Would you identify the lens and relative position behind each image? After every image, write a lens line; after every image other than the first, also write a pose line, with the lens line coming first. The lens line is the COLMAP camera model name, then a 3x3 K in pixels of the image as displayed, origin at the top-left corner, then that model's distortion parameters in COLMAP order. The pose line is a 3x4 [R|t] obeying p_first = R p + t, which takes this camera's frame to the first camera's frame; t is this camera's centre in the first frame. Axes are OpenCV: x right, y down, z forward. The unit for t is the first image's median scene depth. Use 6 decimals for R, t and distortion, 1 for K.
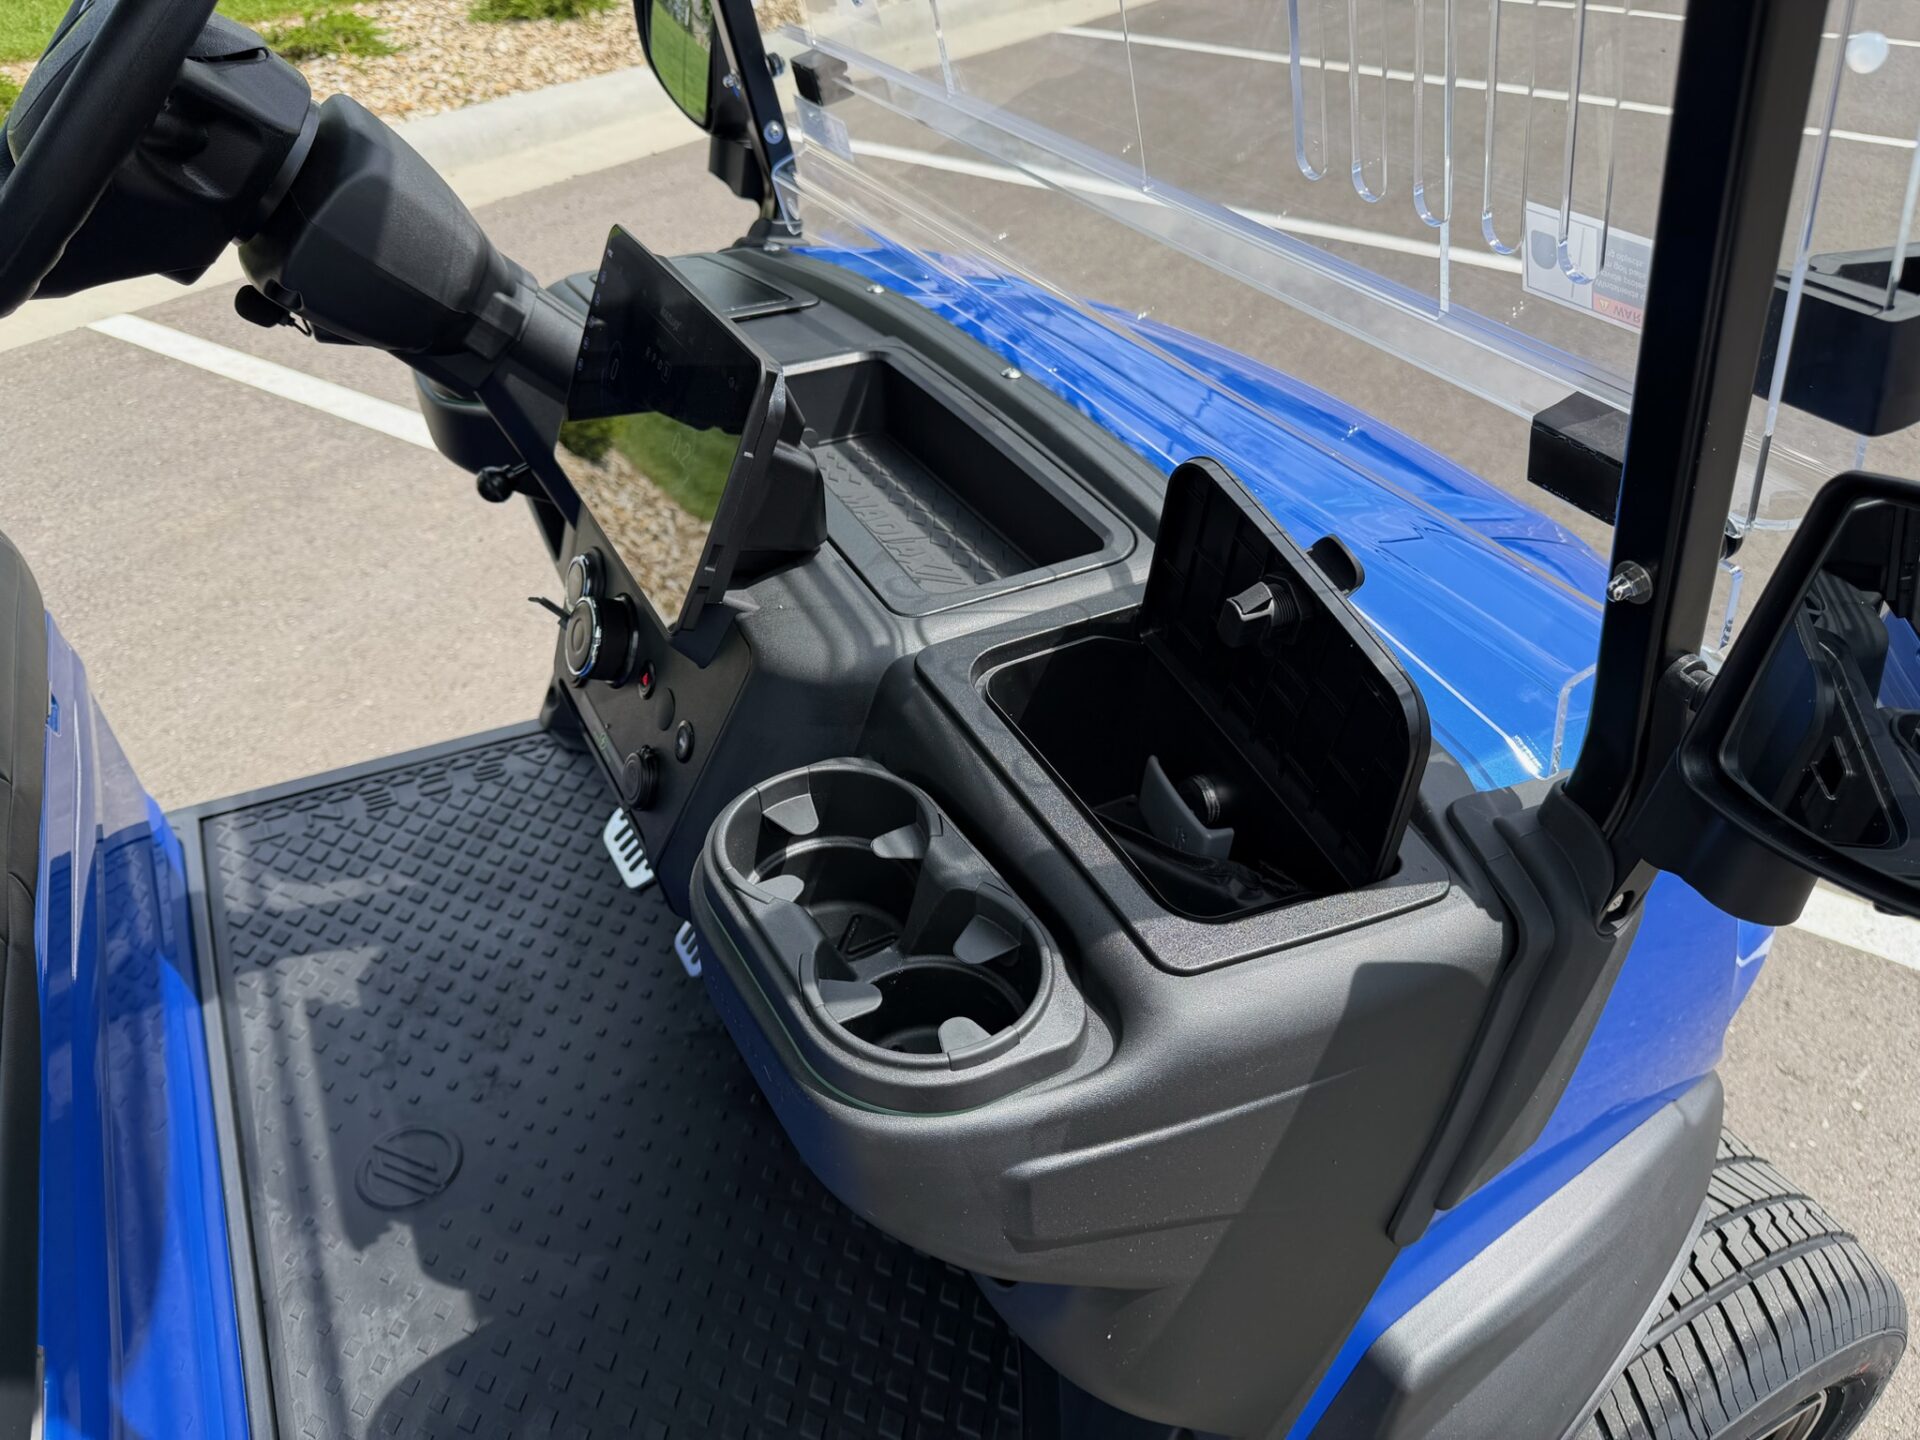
lens RADIAL K [[1354.1, 0, 958.5], [0, 1354.1, 713.0], [0, 0, 1]] dist [0.024335, -0.037086]
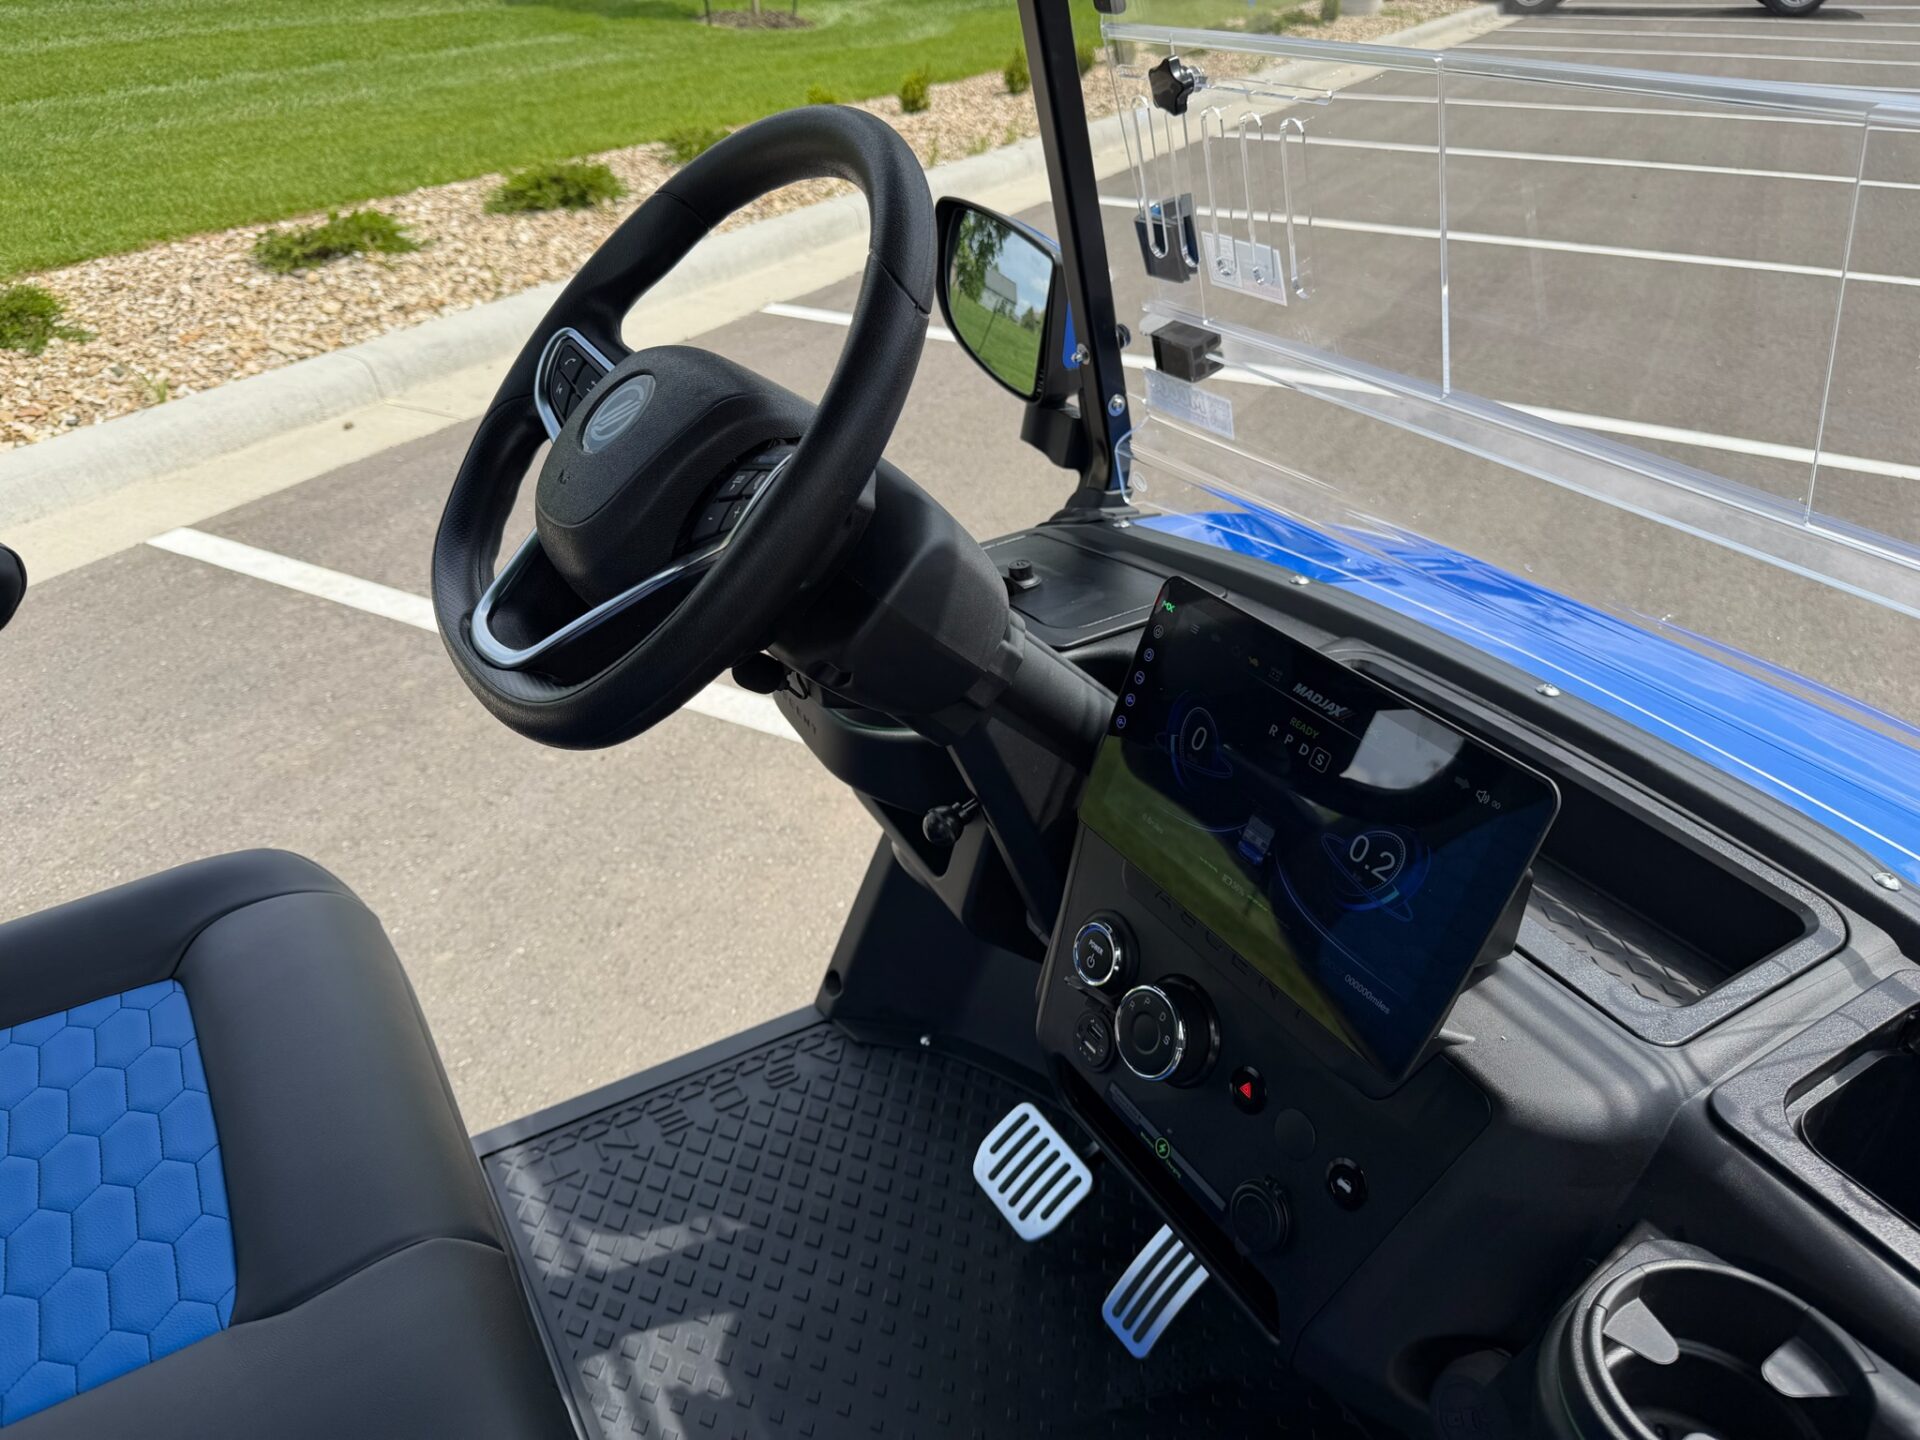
lens RADIAL K [[1354.1, 0, 953.2], [0, 1354.1, 706.2], [0, 0, 1]] dist [0.024335, -0.037086]
pose [[0.998362, -0.048162, 0.030894, -0.139340], [0.050941, 0.994020, -0.096589, -0.062312], [-0.026057, 0.098004, 0.994845, 0.036383]]
